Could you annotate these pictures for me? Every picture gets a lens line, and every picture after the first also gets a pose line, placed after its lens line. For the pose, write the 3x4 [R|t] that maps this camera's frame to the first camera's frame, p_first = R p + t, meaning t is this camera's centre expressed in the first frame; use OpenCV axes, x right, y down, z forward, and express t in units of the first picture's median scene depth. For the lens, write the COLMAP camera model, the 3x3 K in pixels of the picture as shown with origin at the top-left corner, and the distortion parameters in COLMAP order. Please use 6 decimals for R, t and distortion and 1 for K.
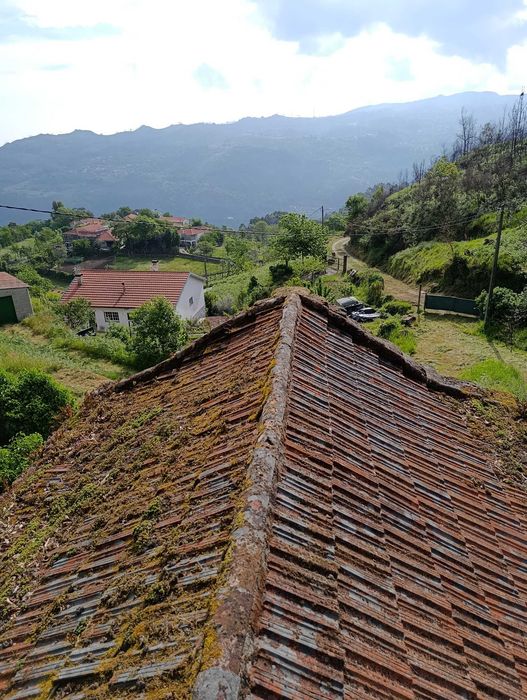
lens RADIAL K [[433.6, 0, 291.8], [0, 433.6, 350.1], [0, 0, 1]] dist [0.007469, 0.000178]
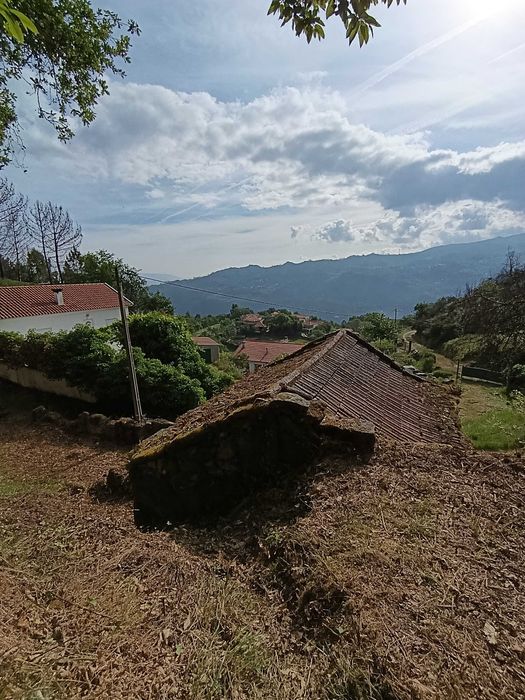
lens RADIAL K [[433.6, 0, 290.8], [0, 433.6, 350.1], [0, 0, 1]] dist [0.007469, 0.000178]
pose [[0.960996, 0.041412, -0.273446, 0.138702], [-0.110481, 0.963892, -0.242295, 0.216027], [0.253538, 0.263055, 0.930871, -0.468297]]
